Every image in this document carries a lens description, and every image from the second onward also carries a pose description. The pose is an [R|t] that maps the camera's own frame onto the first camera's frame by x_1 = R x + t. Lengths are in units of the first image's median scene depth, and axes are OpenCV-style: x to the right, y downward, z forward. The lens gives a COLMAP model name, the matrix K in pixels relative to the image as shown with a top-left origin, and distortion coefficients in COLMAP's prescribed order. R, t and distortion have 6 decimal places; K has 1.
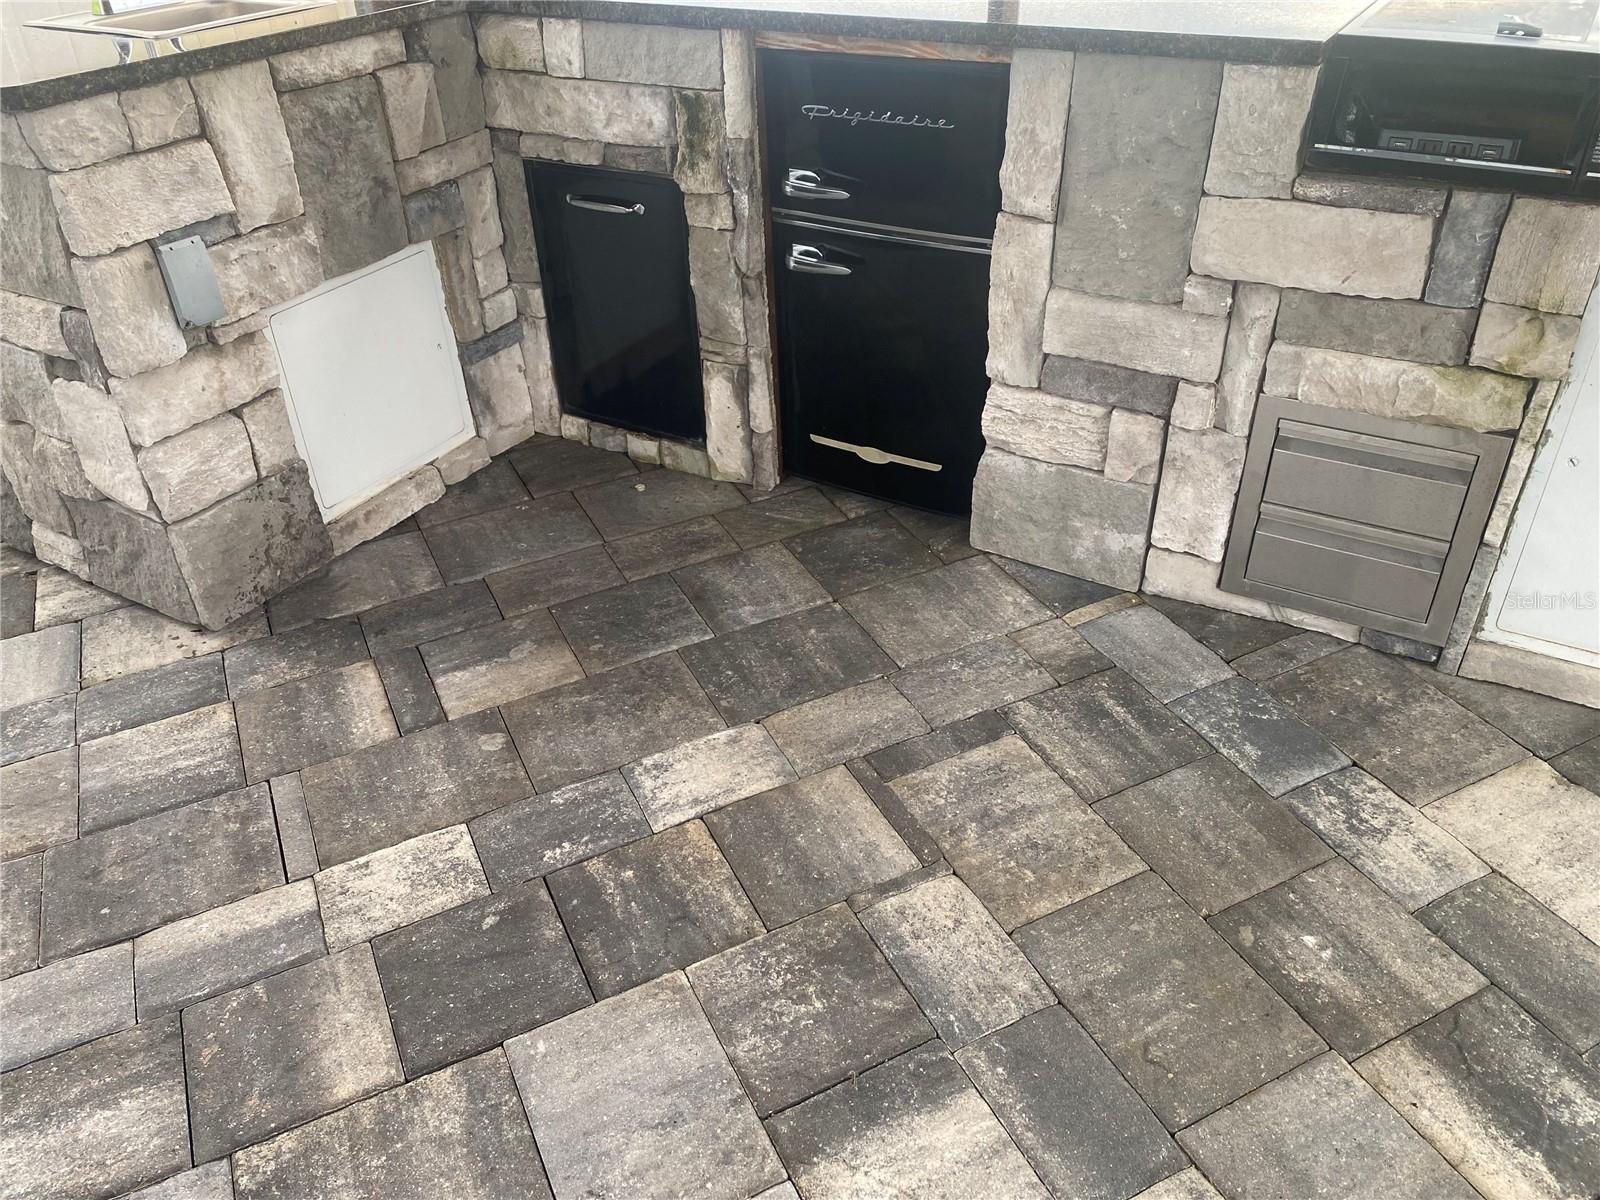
lens RADIAL K [[1198.2, 0, 789.1], [0, 1198.2, 594.4], [0, 0, 1]] dist [0.024460, -0.019254]
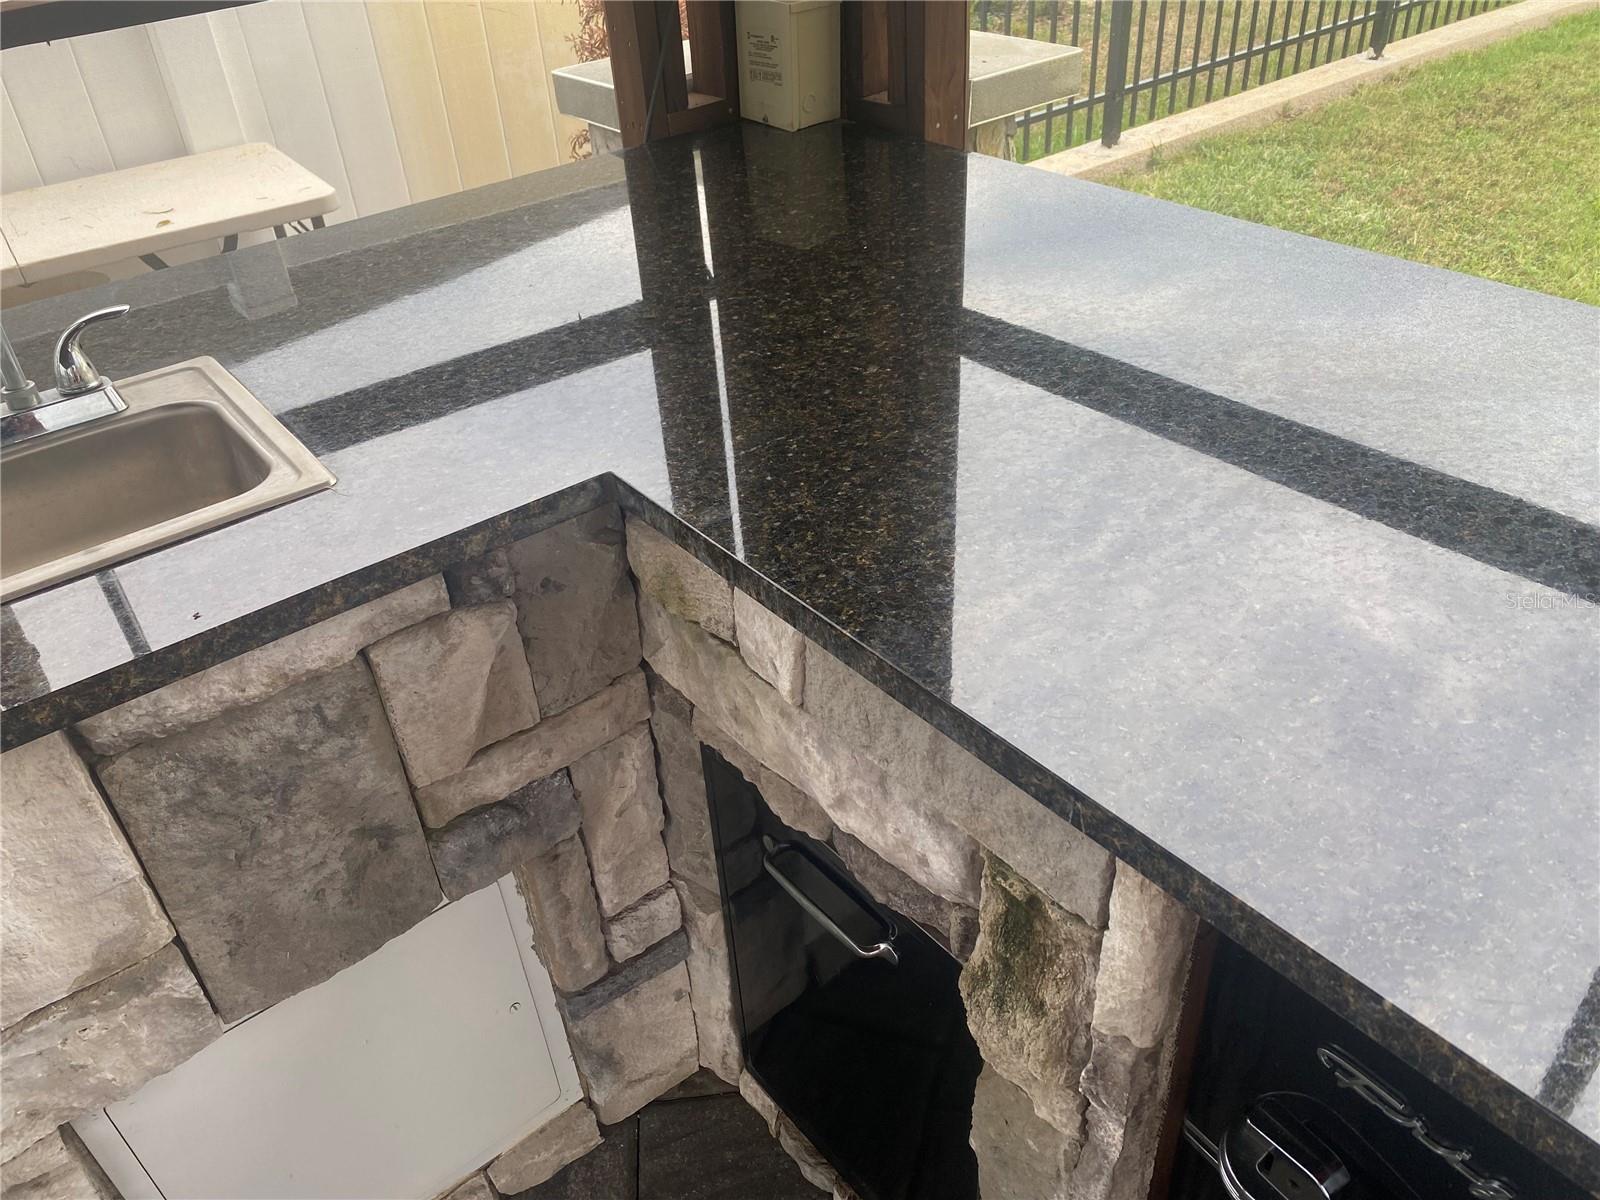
lens RADIAL K [[1198.2, 0, 790.9], [0, 1198.2, 613.4], [0, 0, 1]] dist [0.024460, -0.019254]
pose [[0.931516, 0.194460, -0.307347, -0.048649], [-0.177287, 0.980642, 0.083132, -0.524160], [0.317564, -0.022950, 0.947959, 0.617131]]
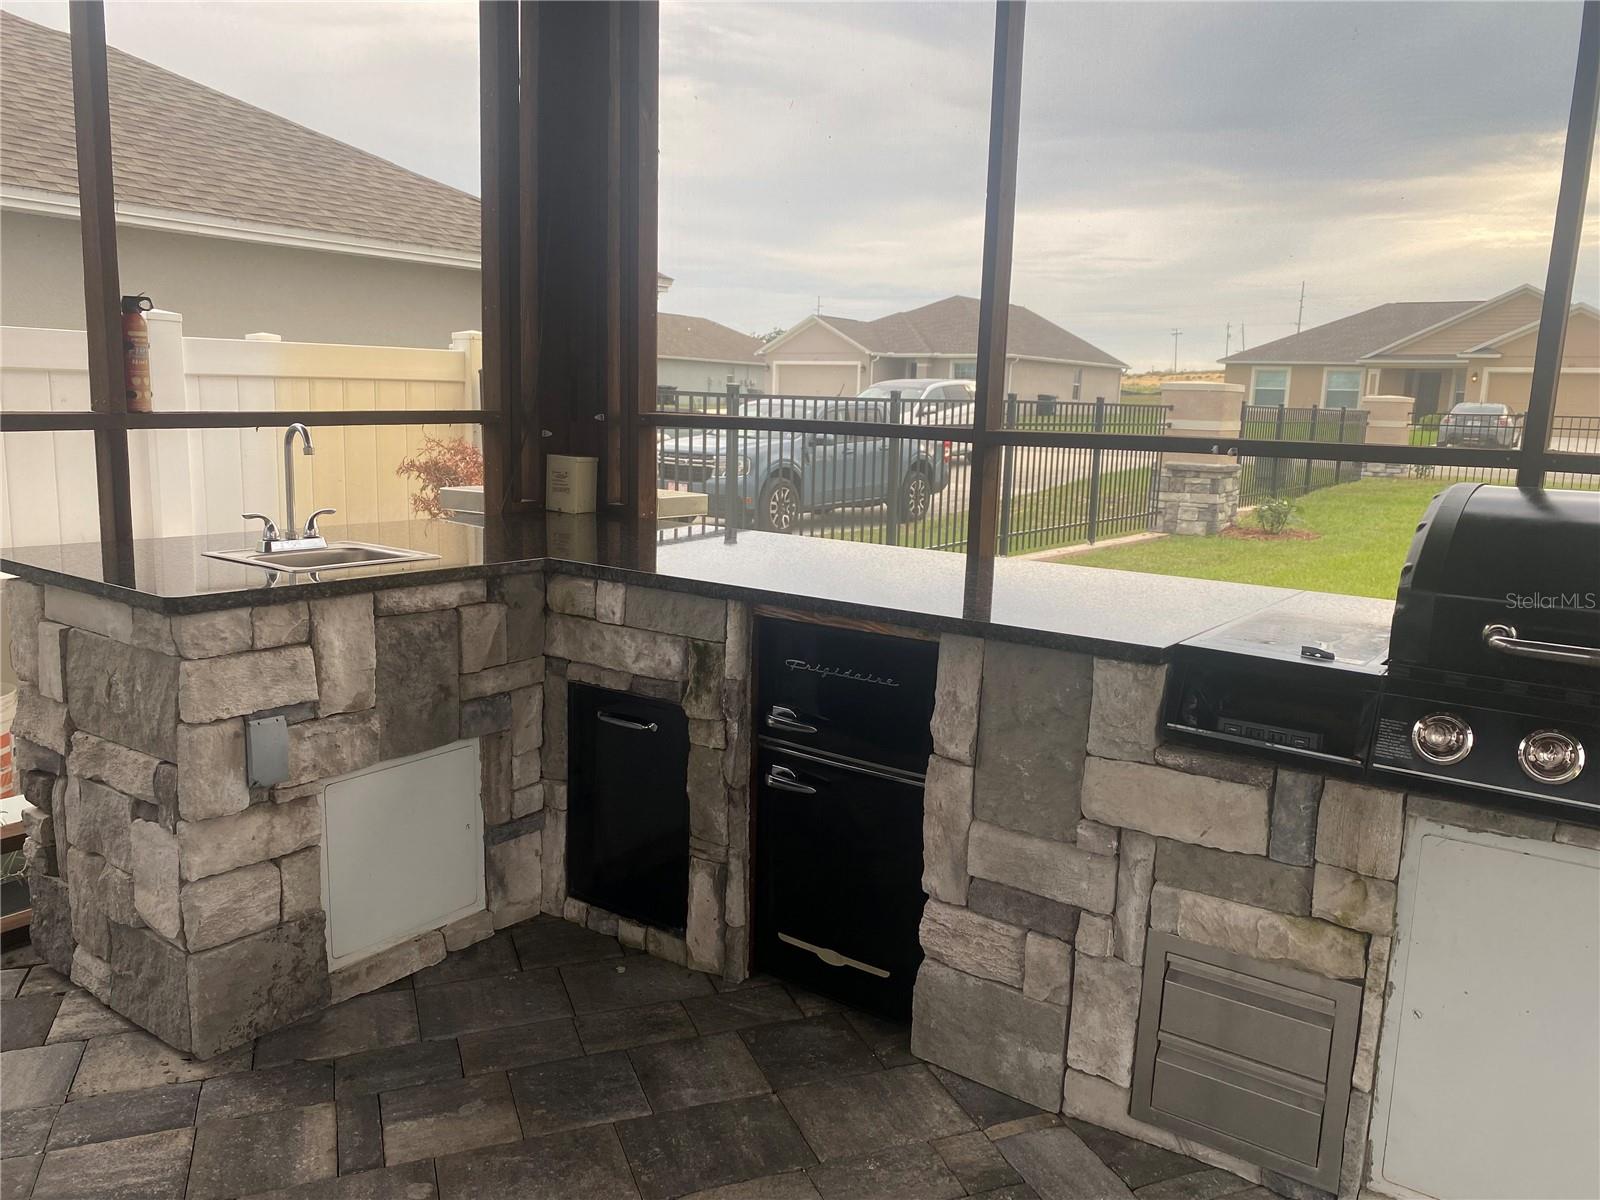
lens RADIAL K [[1198.2, 0, 815.0], [0, 1198.2, 631.8], [0, 0, 1]] dist [0.024460, -0.019254]
pose [[0.994520, 0.082696, -0.063968, 0.115504], [-0.101289, 0.913714, -0.393531, 0.051000], [0.025905, 0.397854, 0.917083, -0.144248]]
